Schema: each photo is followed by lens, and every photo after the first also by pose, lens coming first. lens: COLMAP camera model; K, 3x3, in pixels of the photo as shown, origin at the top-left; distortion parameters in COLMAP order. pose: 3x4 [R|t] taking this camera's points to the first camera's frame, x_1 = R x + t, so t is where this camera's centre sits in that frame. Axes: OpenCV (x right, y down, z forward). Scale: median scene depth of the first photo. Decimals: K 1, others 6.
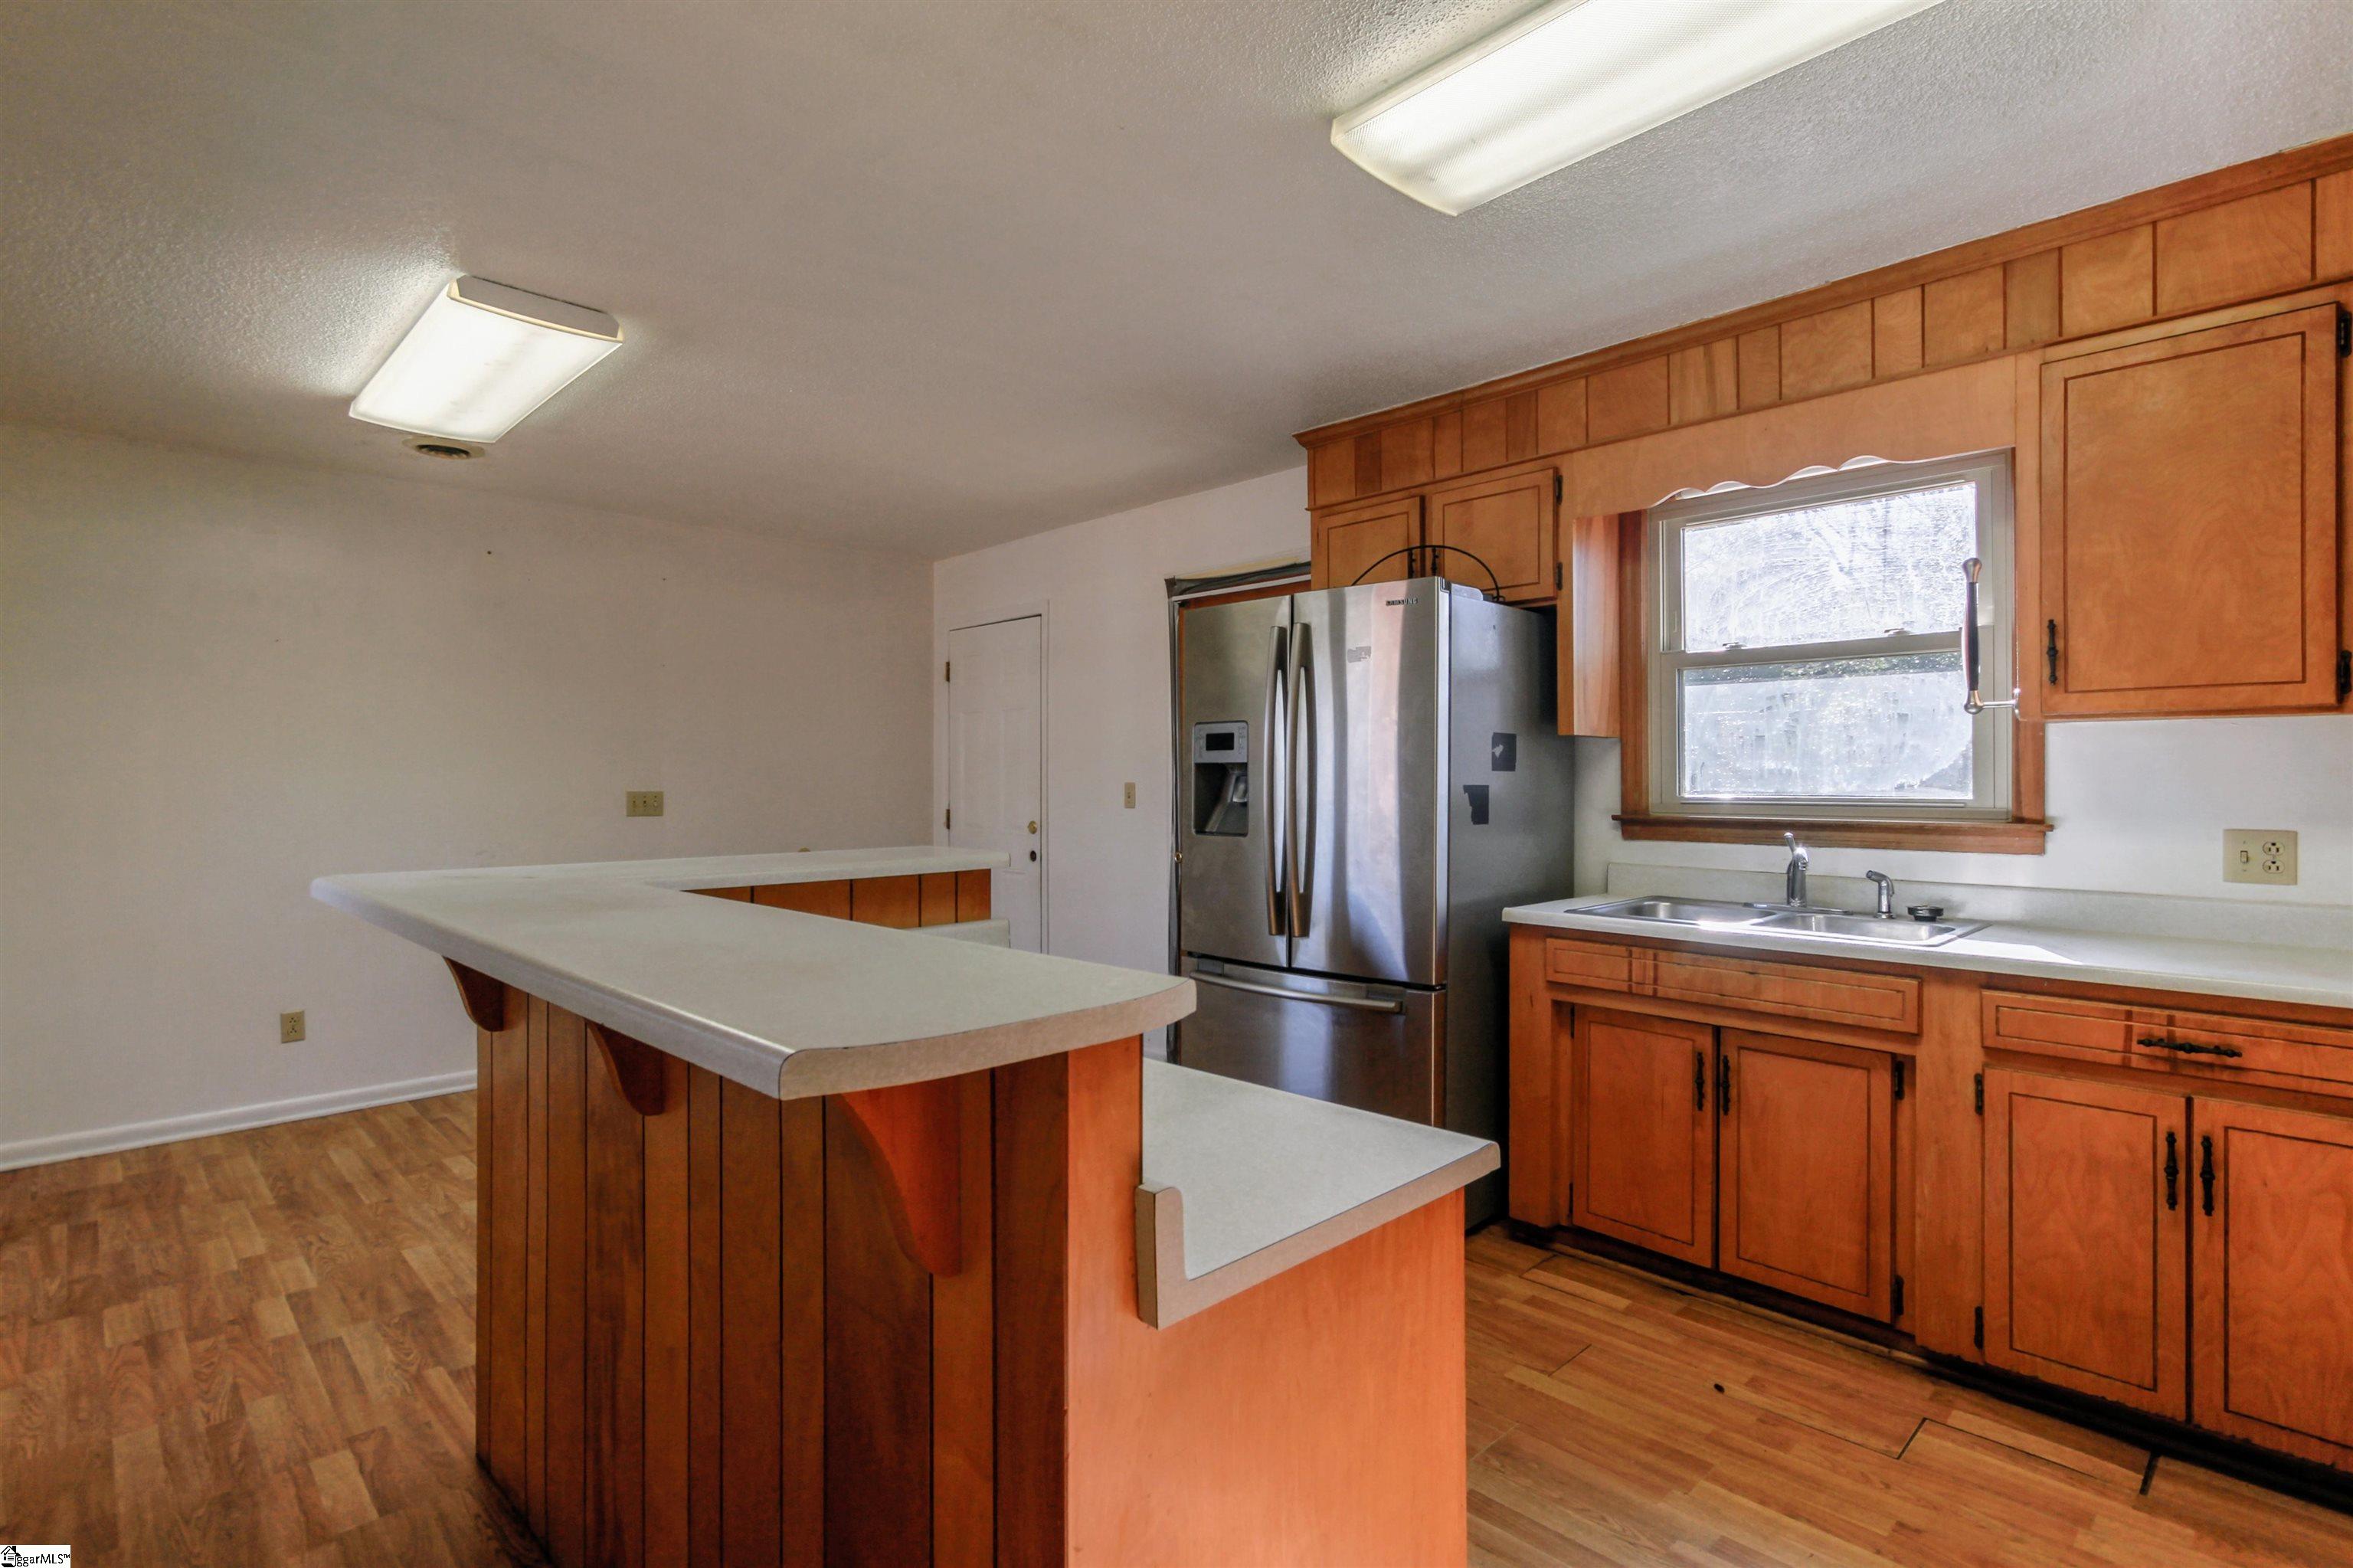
lens RADIAL K [[1144.8, 0, 1176.5], [0, 1144.8, 784.0], [0, 0, 1]] dist [0.001715, 0.000482]
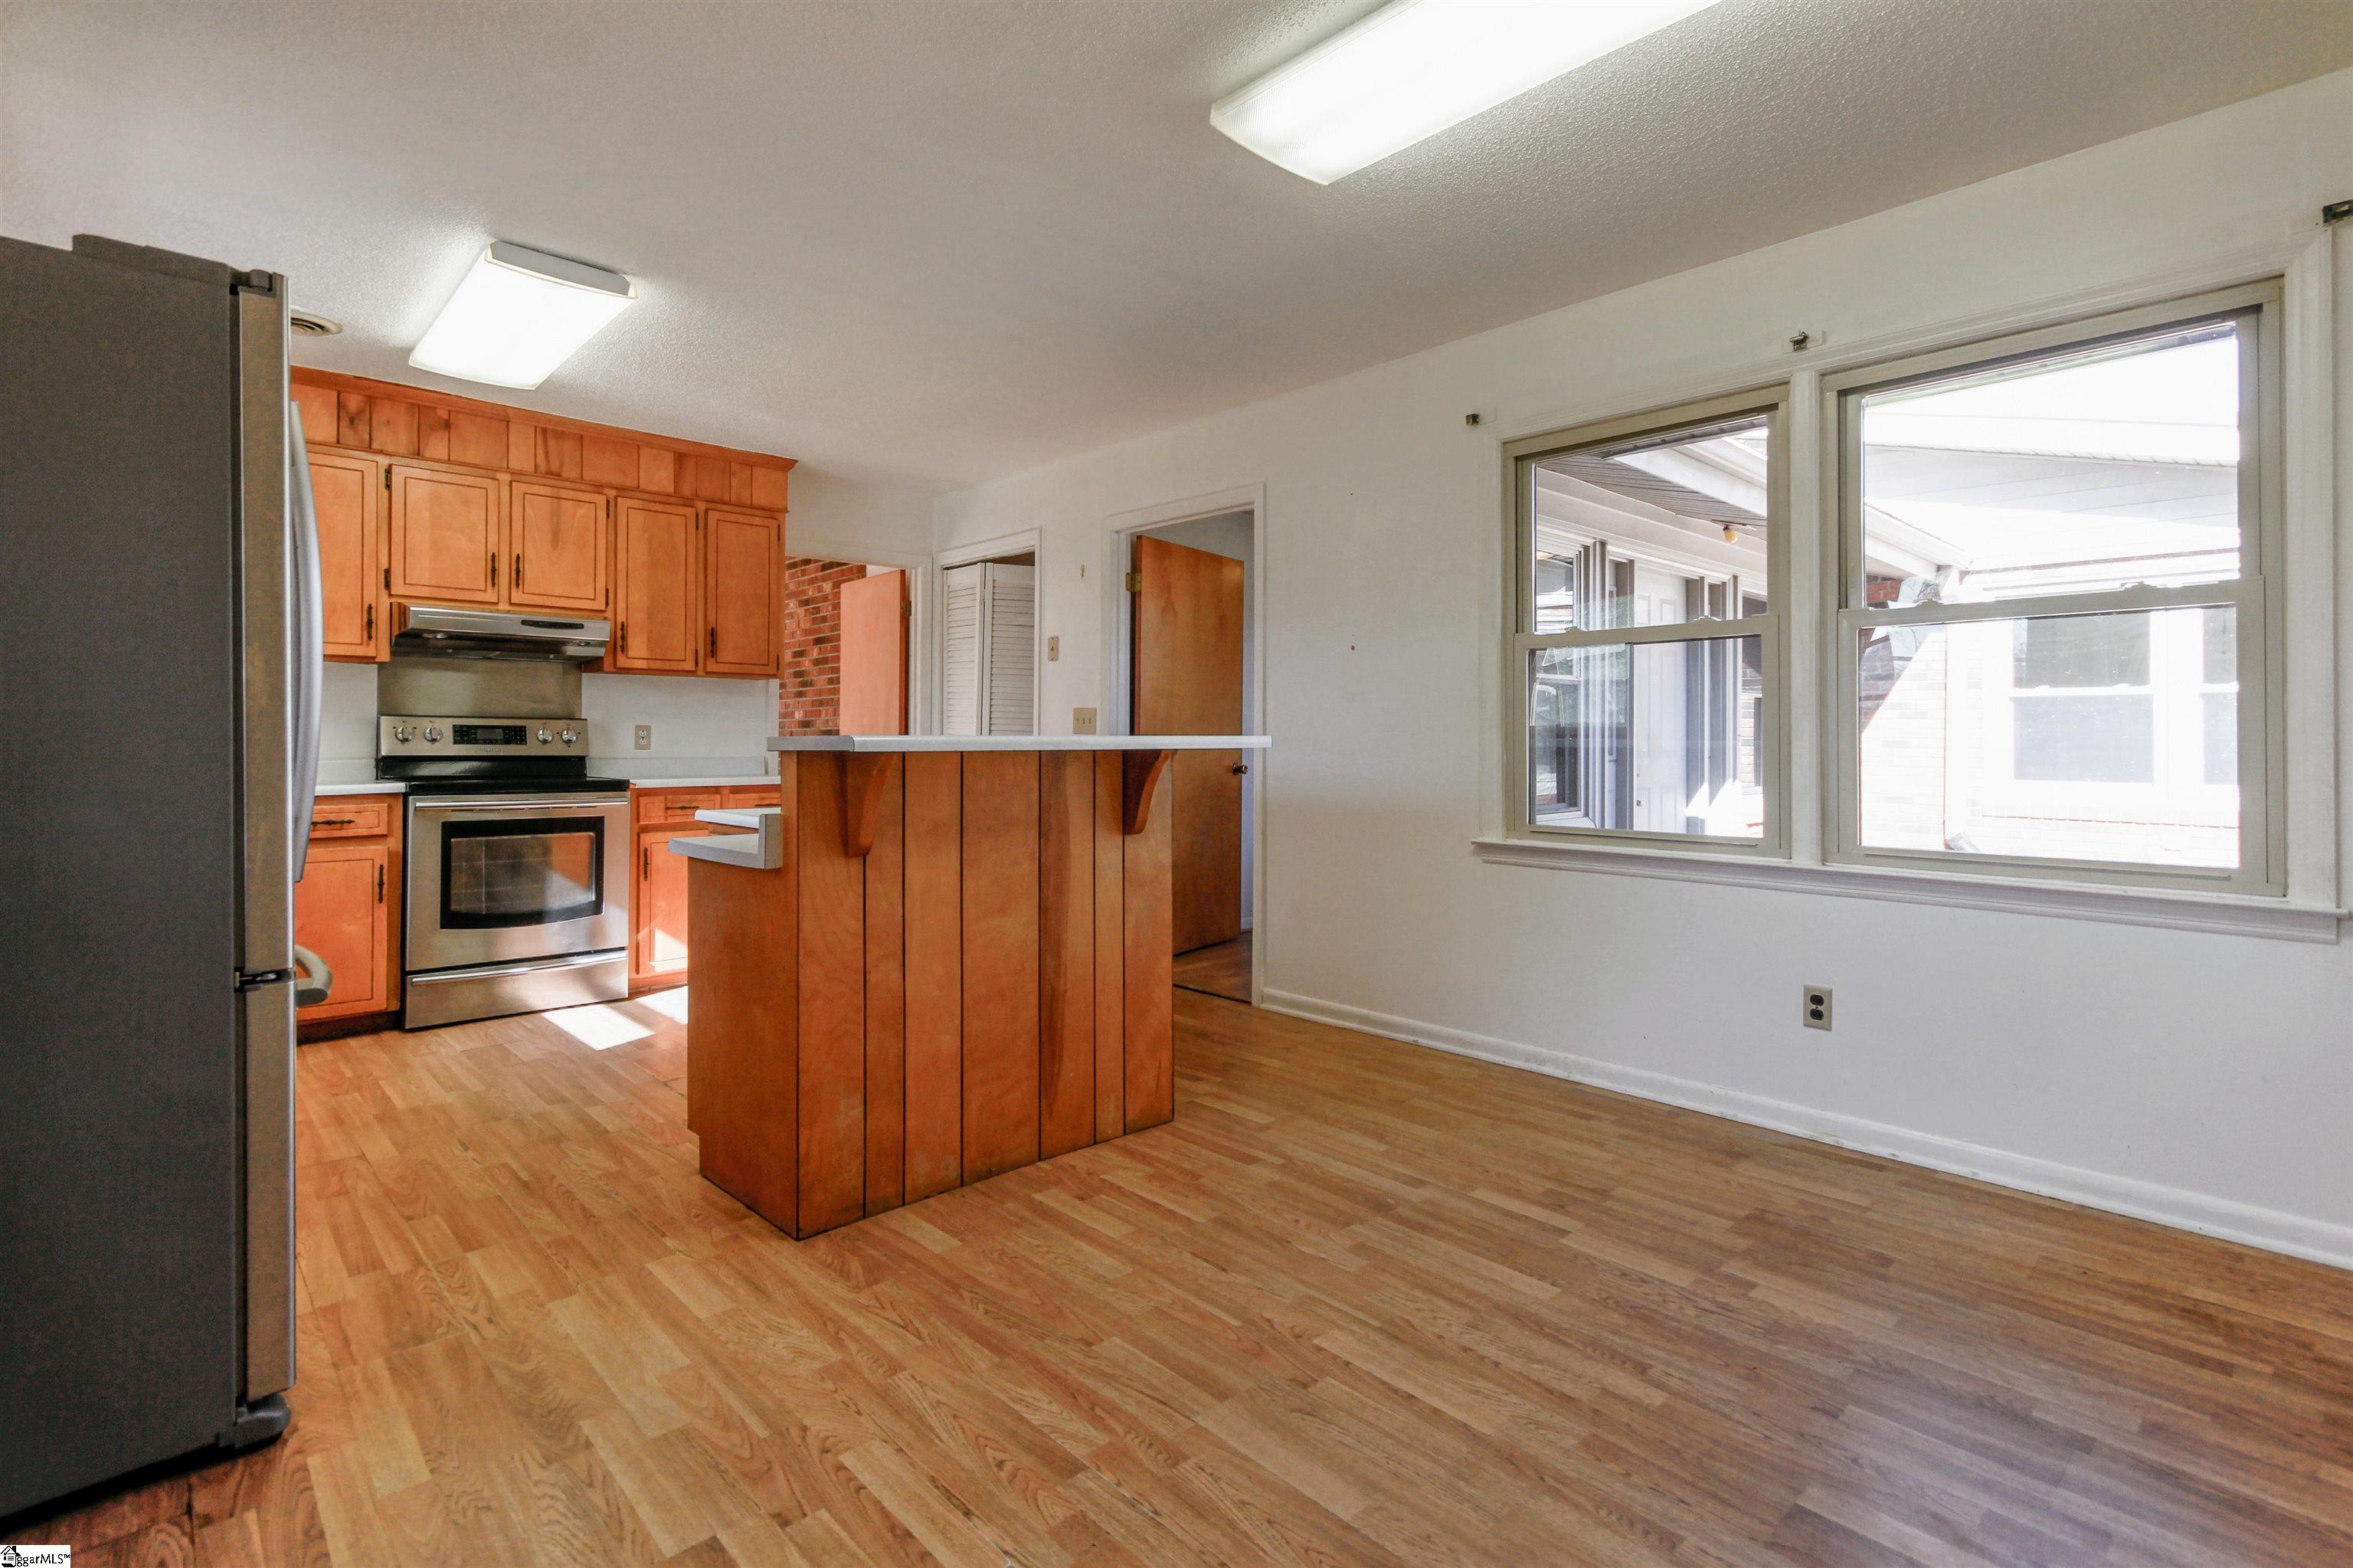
lens RADIAL K [[1116.5, 0, 1179.7], [0, 1116.5, 732.0], [0, 0, 1]] dist [0.009507, 0.000392]
pose [[-0.999860, 0.005351, 0.015861, -0.524108], [0.005351, 0.999986, -0.000039, 0.061435], [-0.015861, 0.000046, -0.999874, 2.005931]]
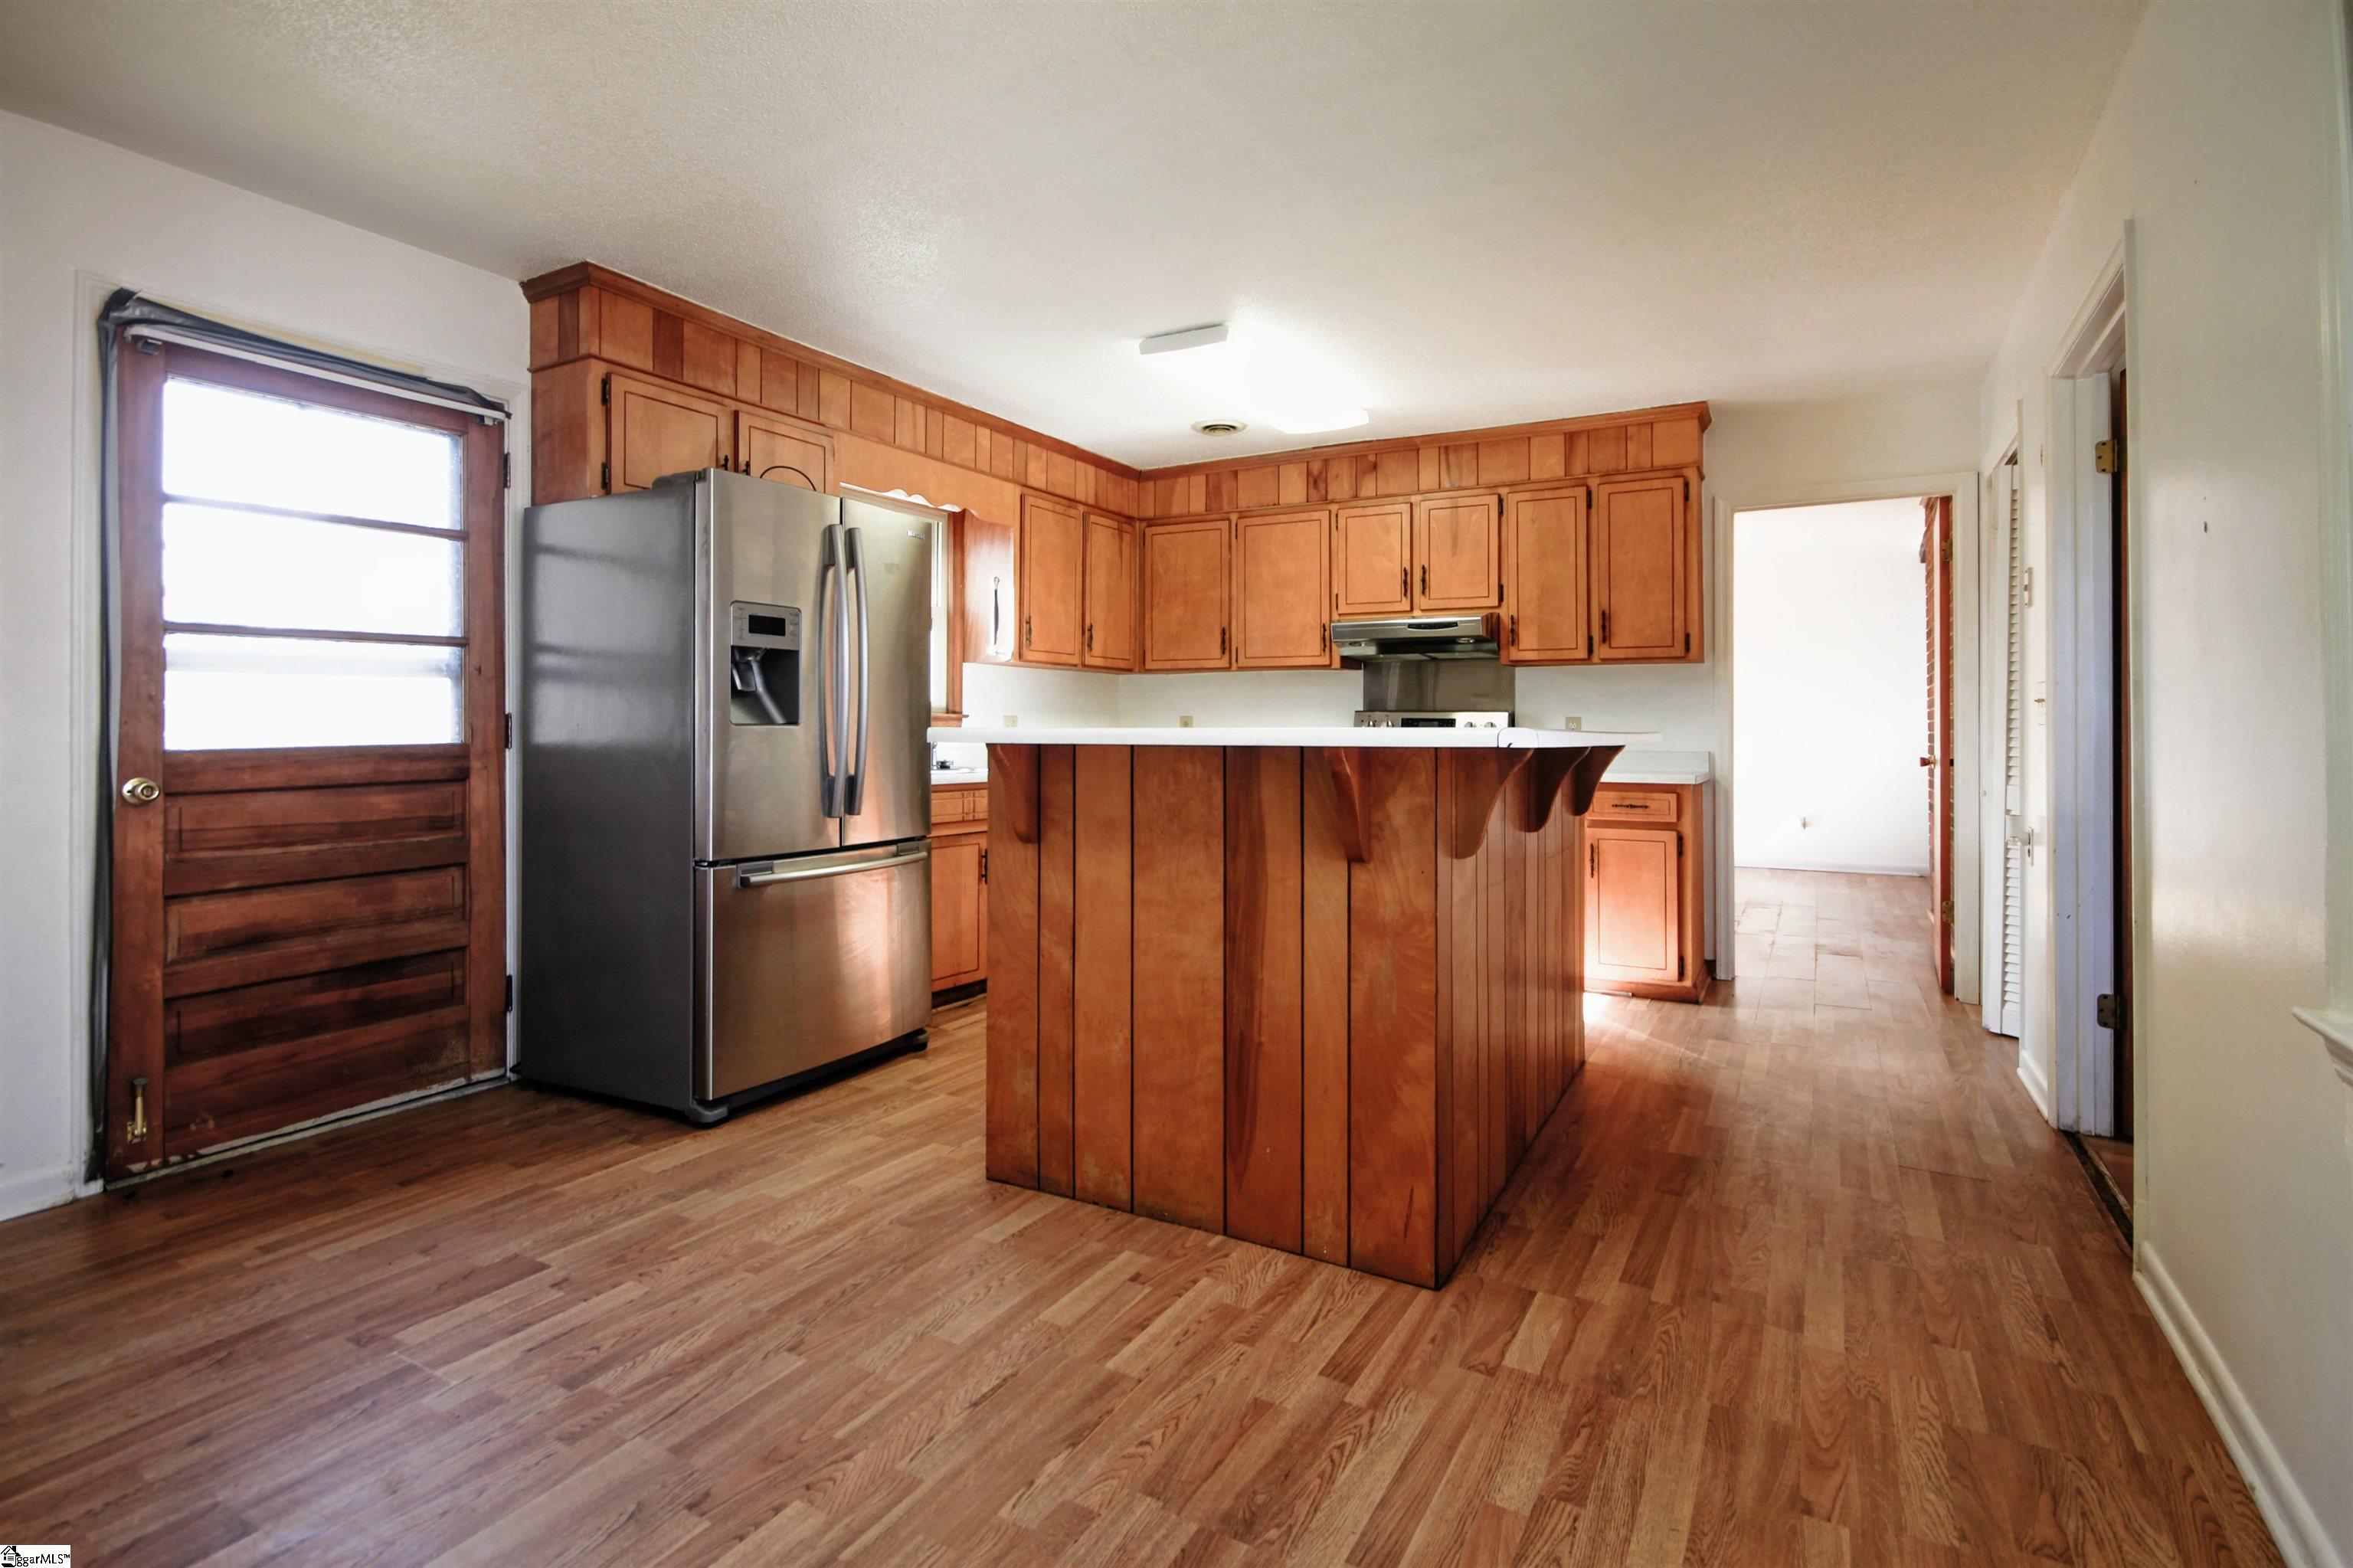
lens RADIAL K [[1126.3, 0, 1196.0], [0, 1126.3, 723.9], [0, 0, 1]] dist [0.001235, 0.000246]
pose [[-0.288658, 0.008855, 0.957391, -1.233993], [0.004591, 0.999959, -0.007864, 0.068444], [-0.957421, 0.002125, -0.288687, 1.218328]]
